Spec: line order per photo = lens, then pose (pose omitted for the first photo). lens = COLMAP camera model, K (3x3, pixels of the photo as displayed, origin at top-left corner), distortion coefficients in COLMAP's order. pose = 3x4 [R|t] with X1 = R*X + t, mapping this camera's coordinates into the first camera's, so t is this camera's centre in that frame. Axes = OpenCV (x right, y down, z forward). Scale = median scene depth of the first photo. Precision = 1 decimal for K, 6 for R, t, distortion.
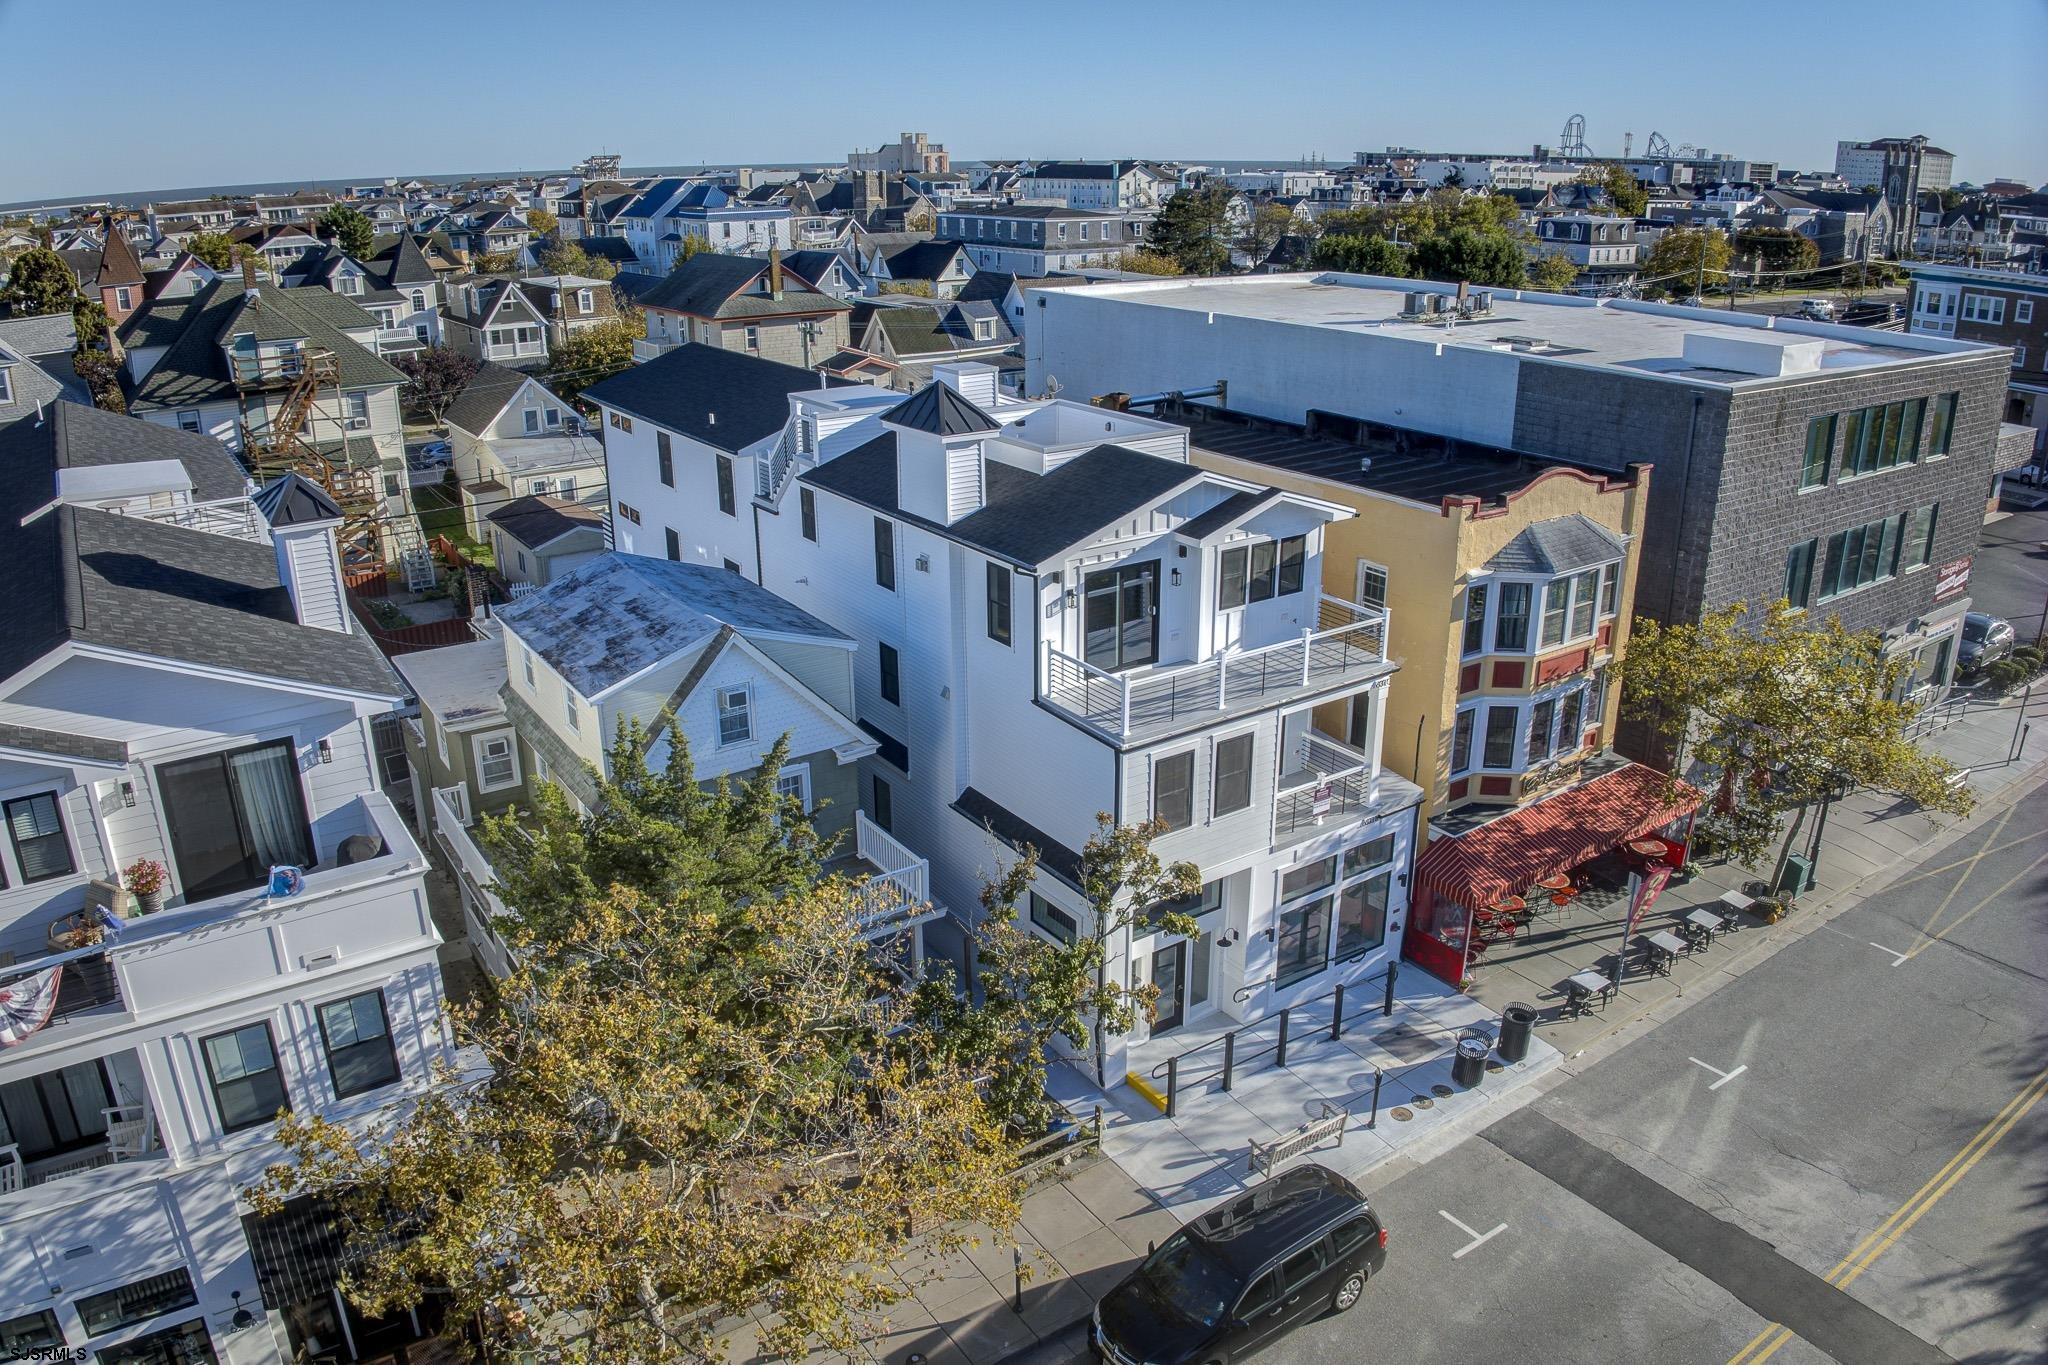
lens RADIAL K [[1439.0, 0, 1025.8], [0, 1439.0, 678.4], [0, 0, 1]] dist [-0.105432, -0.010888]
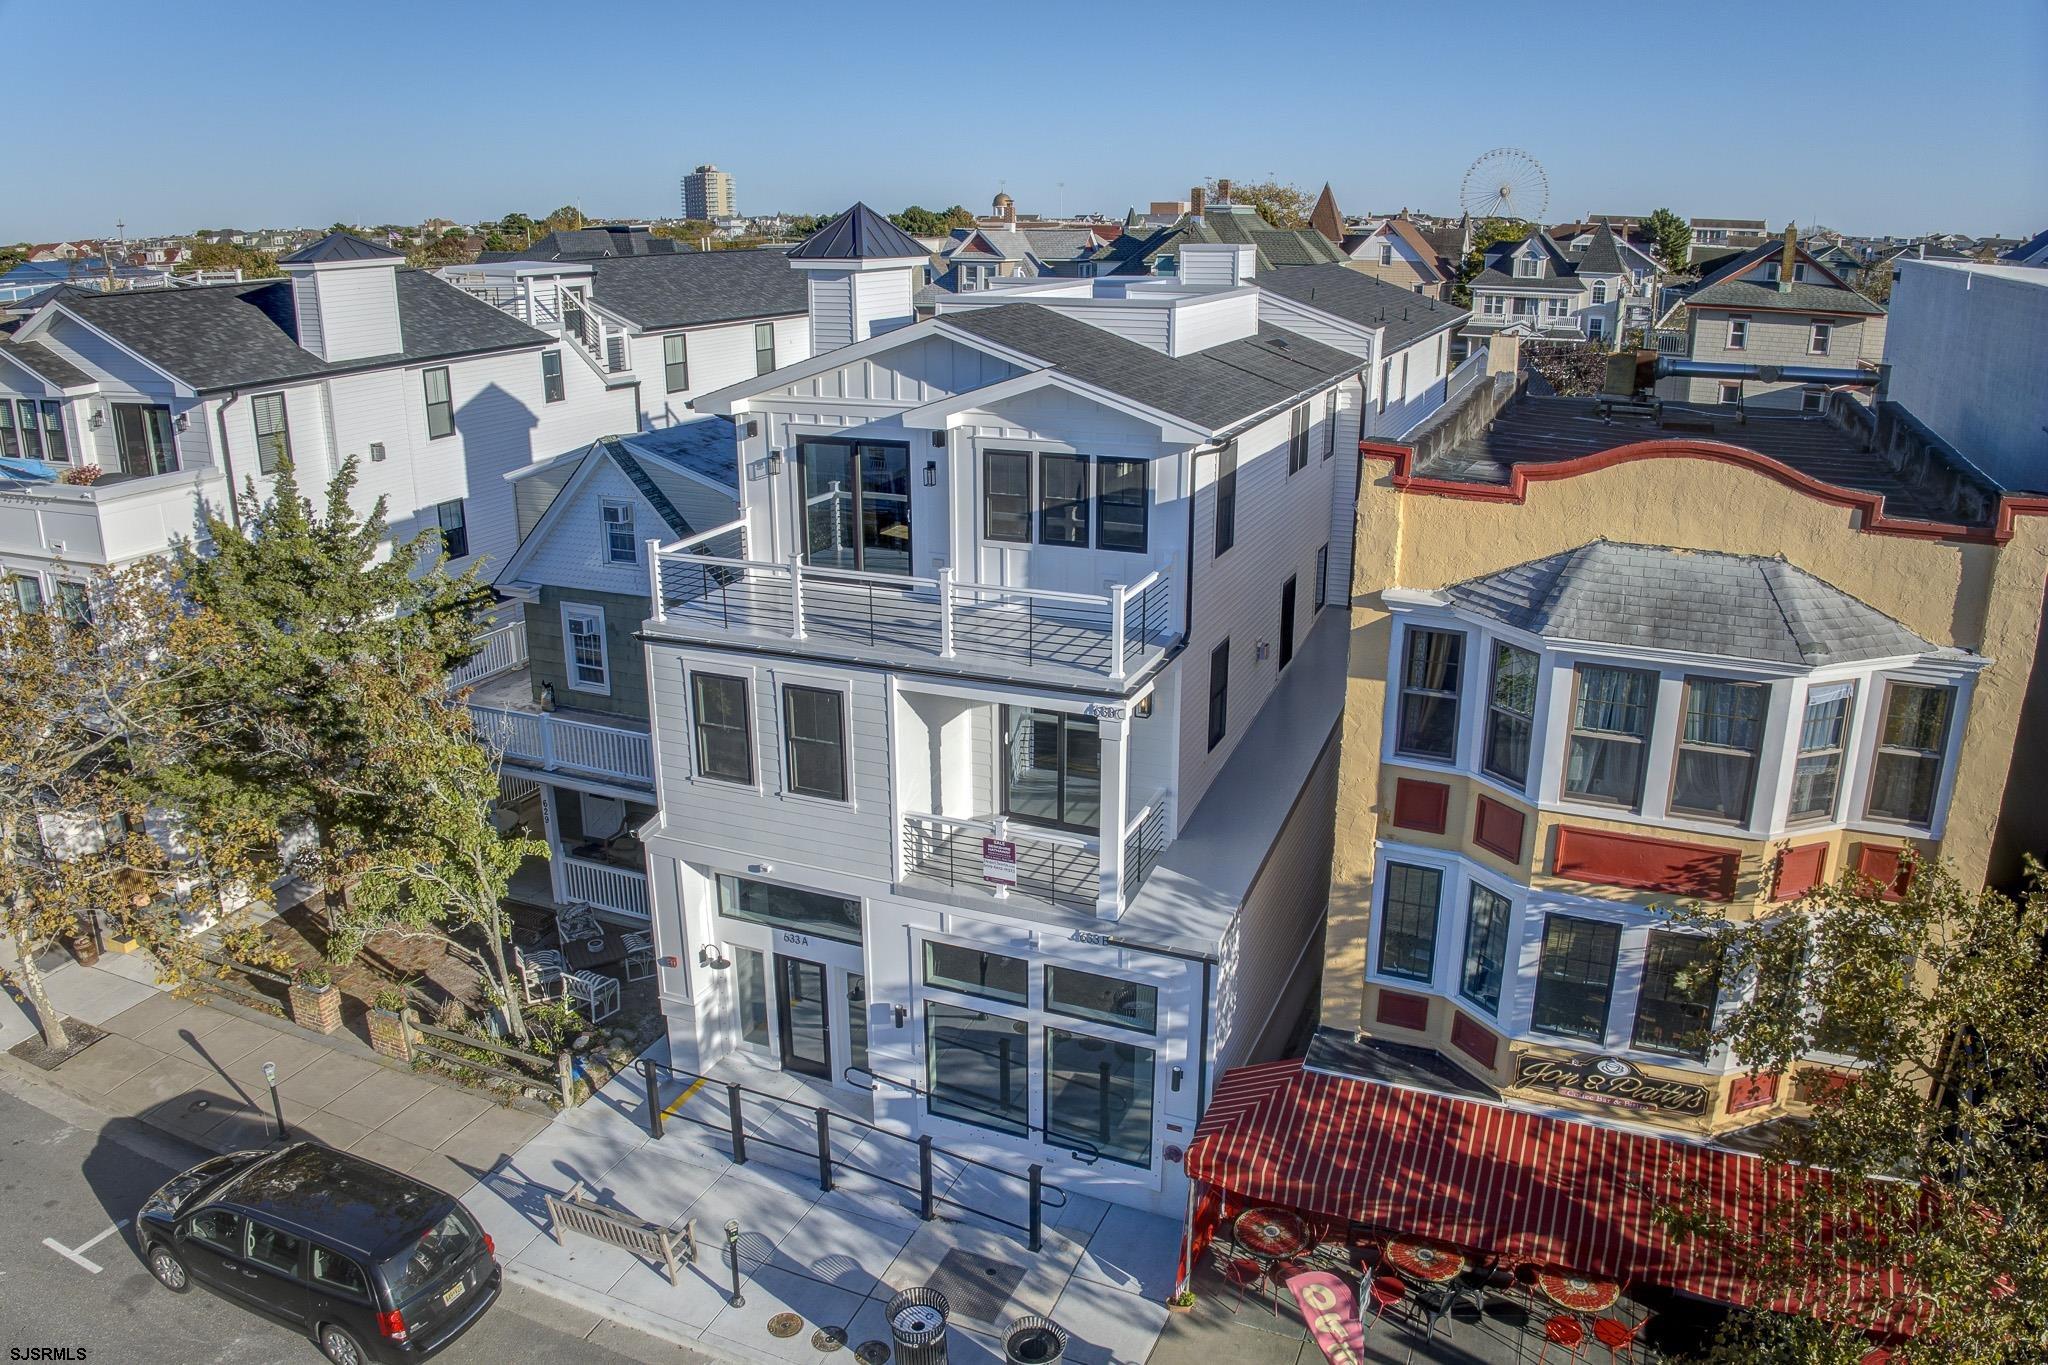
lens RADIAL K [[1466.7, 0, 1017.9], [0, 1466.7, 685.9], [0, 0, 1]] dist [-0.112057, -0.006888]
pose [[0.531284, 0.266151, -0.804301, 0.642253], [-0.292691, 0.948577, 0.120555, -0.062073], [0.795028, 0.171363, 0.581864, 0.554413]]
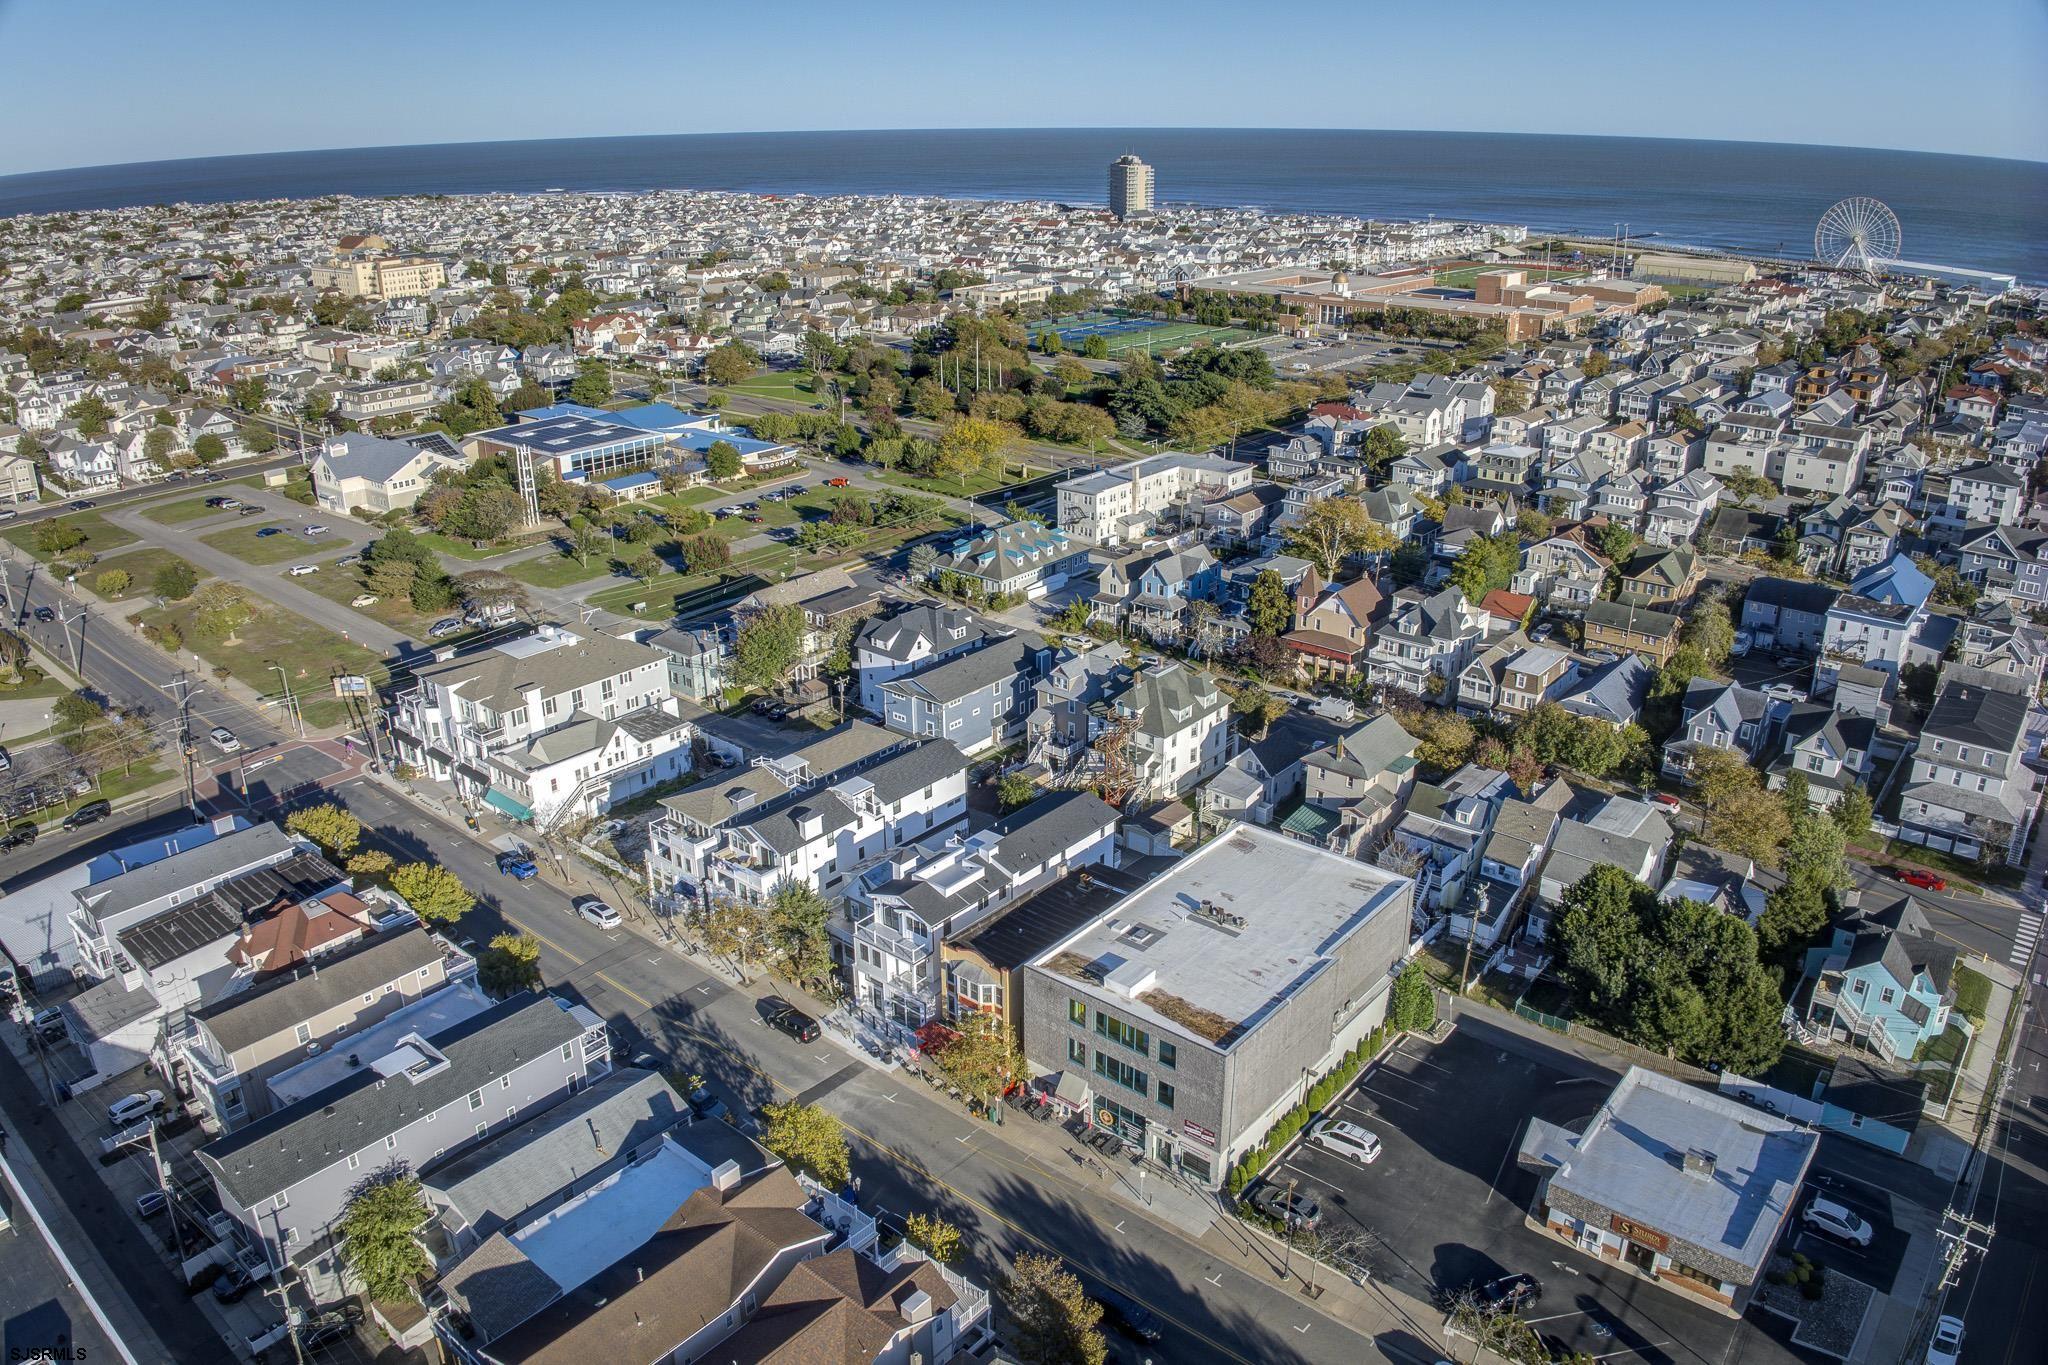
lens RADIAL K [[1439.0, 0, 1025.8], [0, 1439.0, 678.4], [0, 0, 1]] dist [-0.105432, -0.010888]
pose [[0.265370, 0.356912, -0.895652, 3.270074], [-0.328016, 0.906965, 0.264234, -1.699196], [0.906634, 0.223668, 0.357754, -0.291637]]
